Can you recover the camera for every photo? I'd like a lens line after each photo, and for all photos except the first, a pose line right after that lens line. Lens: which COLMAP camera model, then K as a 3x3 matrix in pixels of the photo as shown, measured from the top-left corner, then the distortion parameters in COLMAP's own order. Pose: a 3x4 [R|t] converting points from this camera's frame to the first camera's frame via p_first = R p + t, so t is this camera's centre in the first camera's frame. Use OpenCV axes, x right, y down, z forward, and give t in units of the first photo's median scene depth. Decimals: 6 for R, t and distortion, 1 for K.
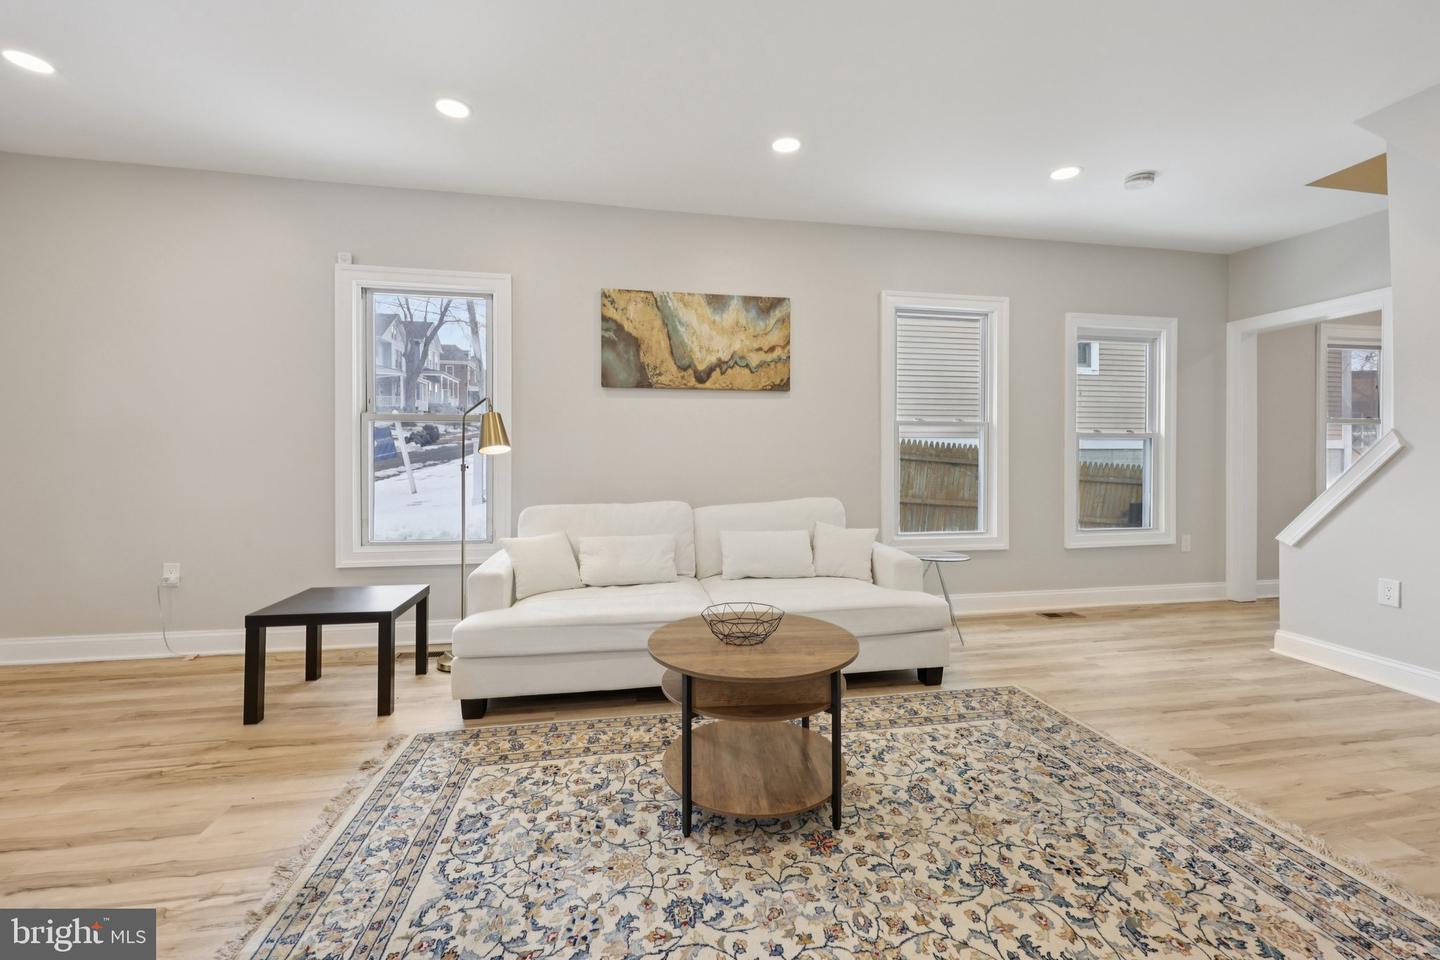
lens RADIAL K [[576.1, 0, 724.9], [0, 576.1, 466.4], [0, 0, 1]] dist [-0.000680, 0.000029]
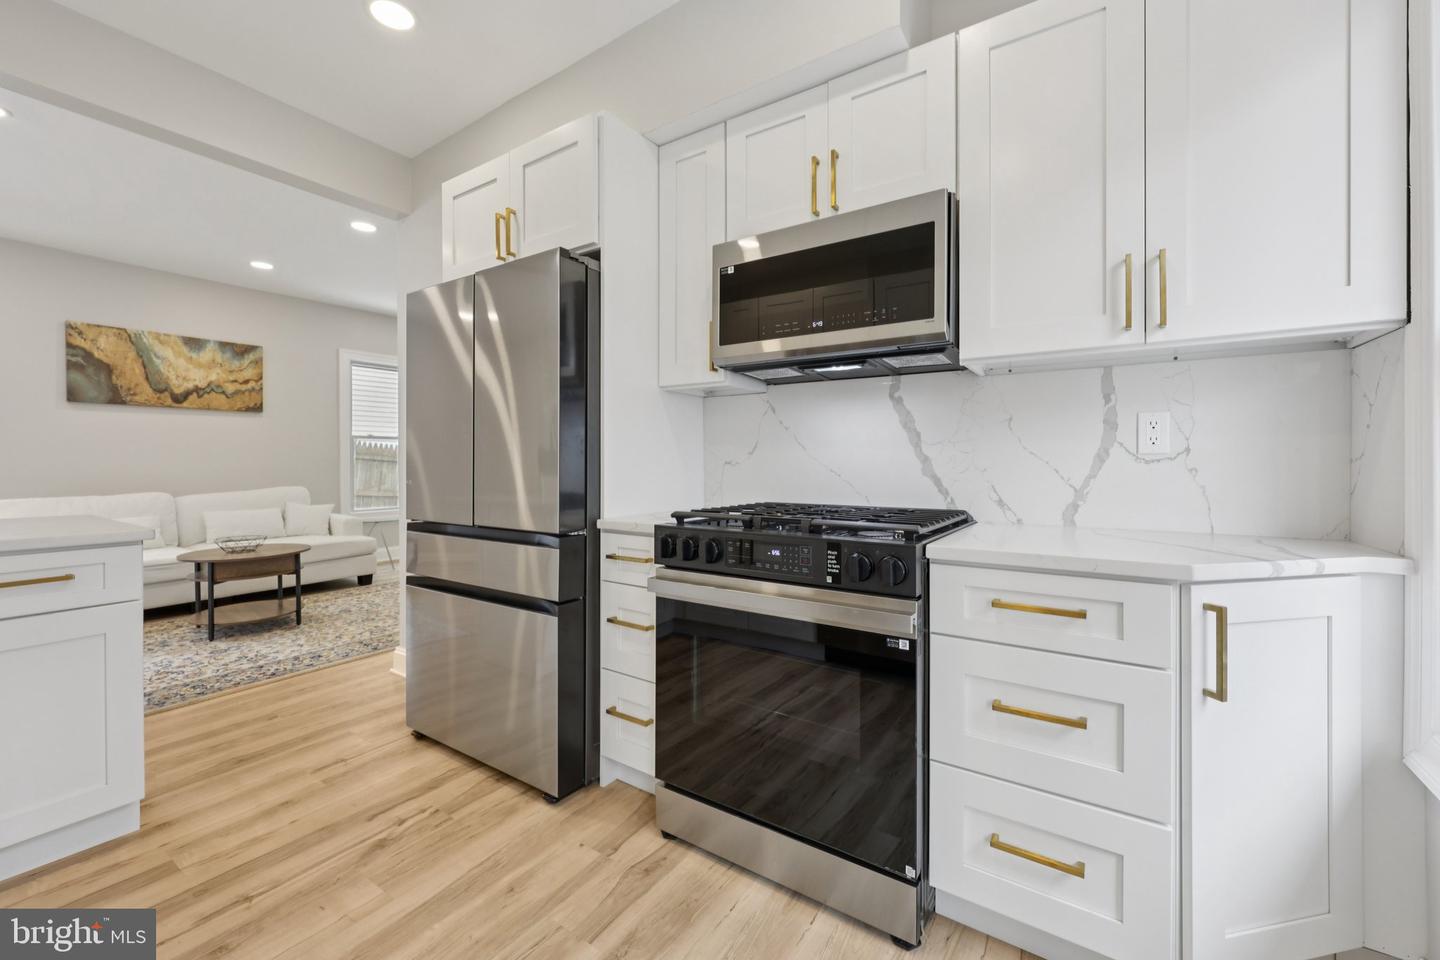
lens RADIAL K [[576.1, 0, 726.0], [0, 576.1, 465.6], [0, 0, 1]] dist [-0.000680, 0.000029]
pose [[0.689437, -0.005599, 0.724324, -0.133019], [0.006008, 0.999980, 0.002010, 0.003621], [-0.724321, 0.002966, 0.689456, -0.828713]]
